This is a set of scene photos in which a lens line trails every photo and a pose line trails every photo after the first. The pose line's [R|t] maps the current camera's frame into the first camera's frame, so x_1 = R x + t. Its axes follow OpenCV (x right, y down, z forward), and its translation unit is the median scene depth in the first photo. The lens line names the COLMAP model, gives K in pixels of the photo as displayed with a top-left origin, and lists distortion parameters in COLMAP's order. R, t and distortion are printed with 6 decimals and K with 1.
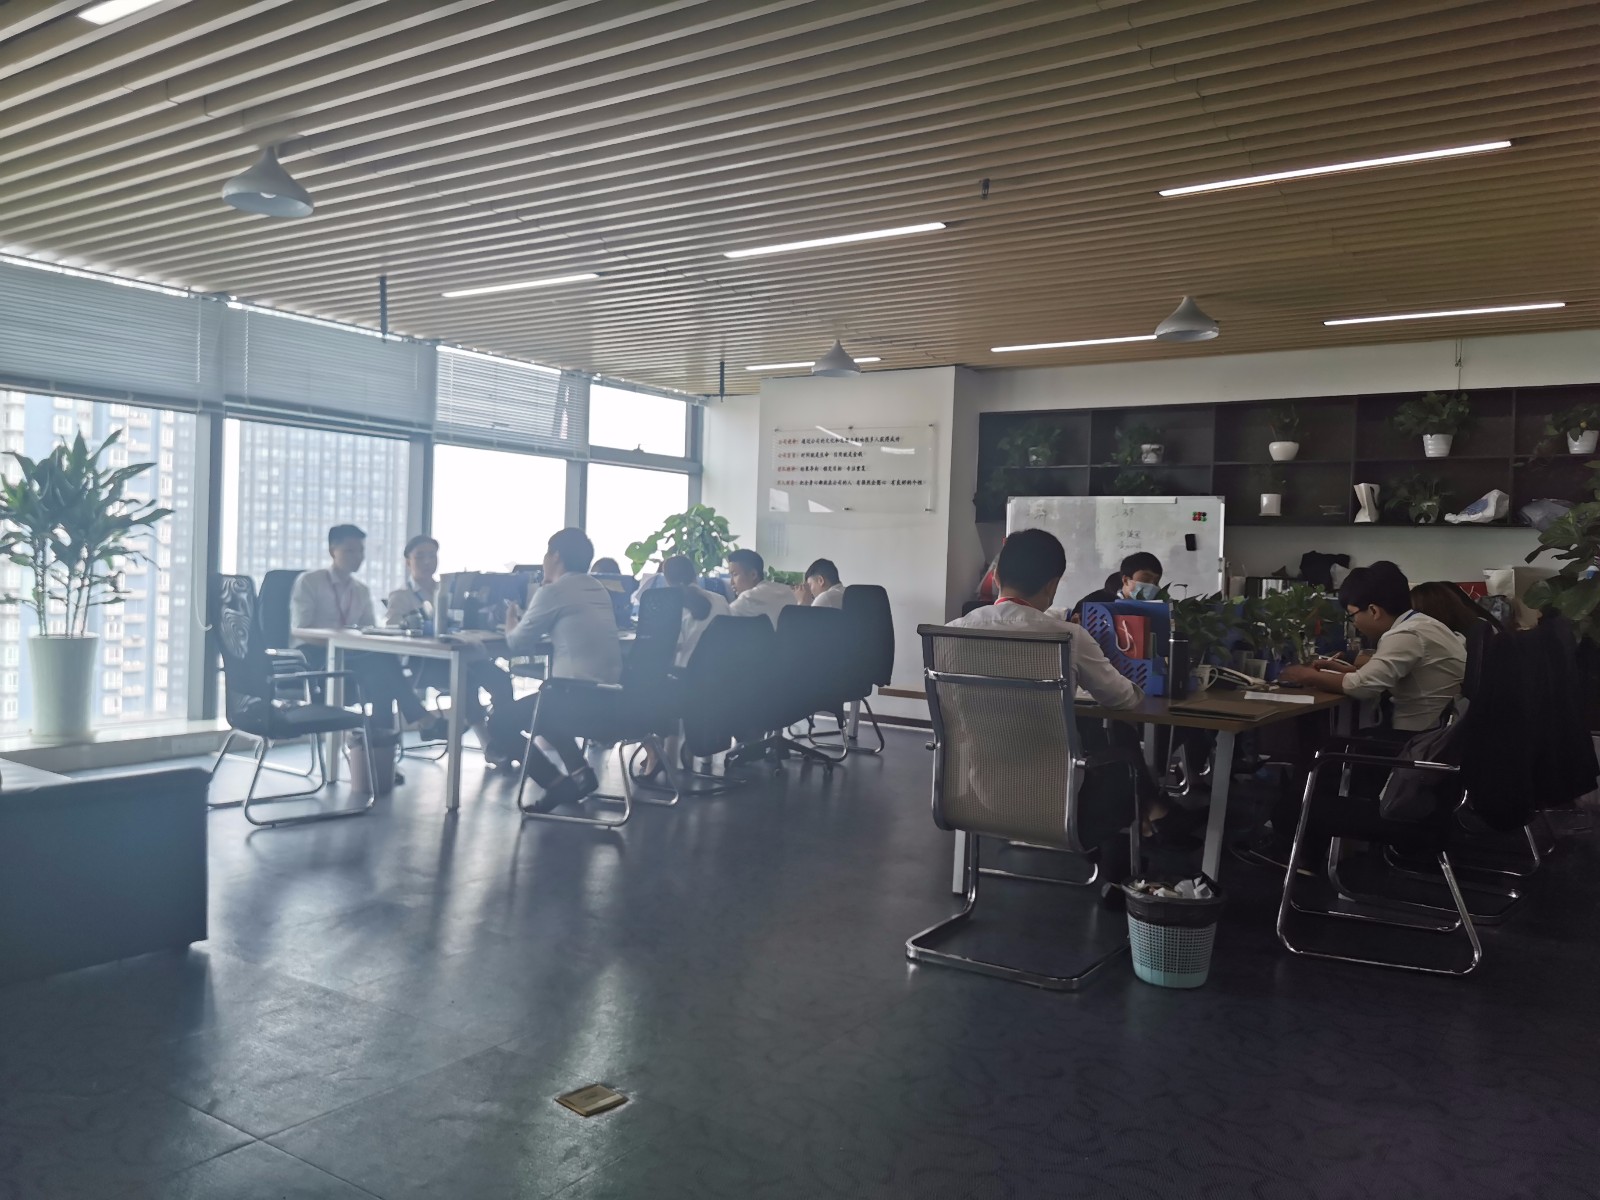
lens RADIAL K [[1236.7, 0, 801.9], [0, 1236.7, 590.1], [0, 0, 1]] dist [0.054696, -0.080543]
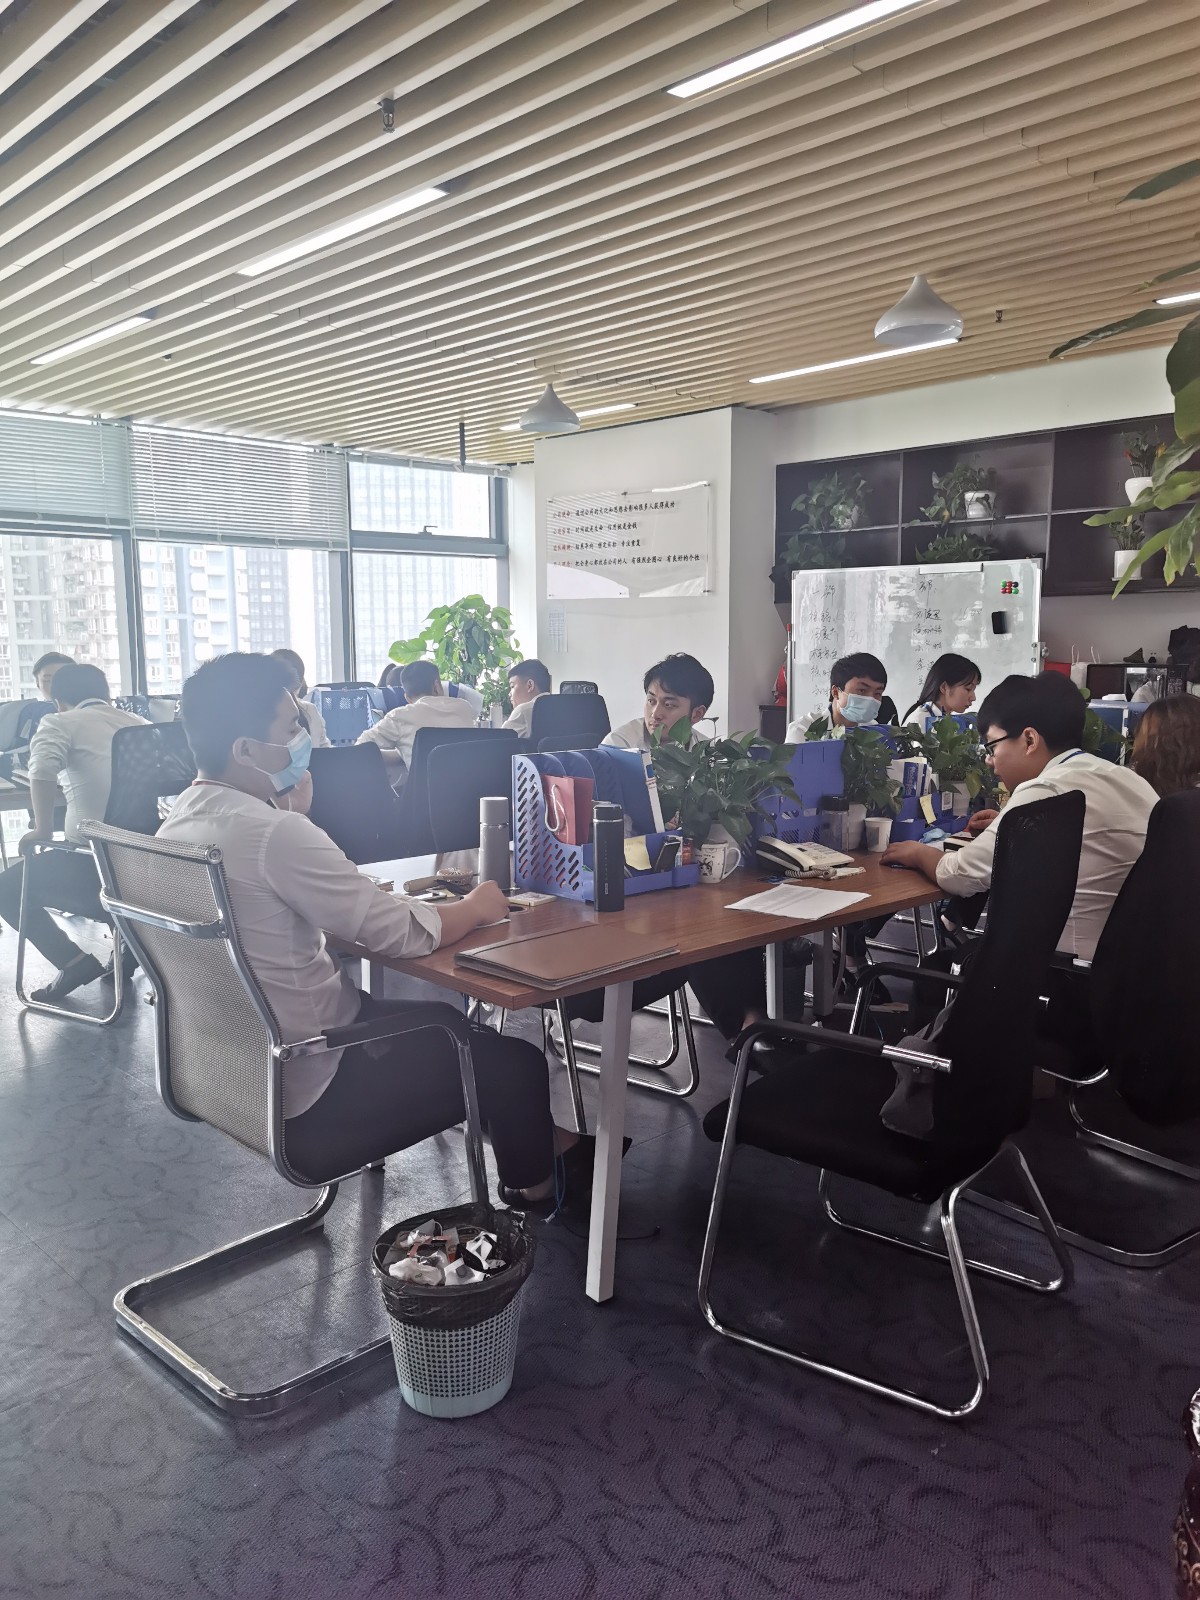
lens RADIAL K [[1243.6, 0, 600.0], [0, 1243.6, 800.0], [0, 0, 1]] dist [-0.057261, 0.375863]
pose [[0.978347, -0.011581, -0.206645, 0.205713], [0.034170, 0.993770, 0.106082, -0.017663], [0.204129, -0.110846, 0.972648, 0.181915]]
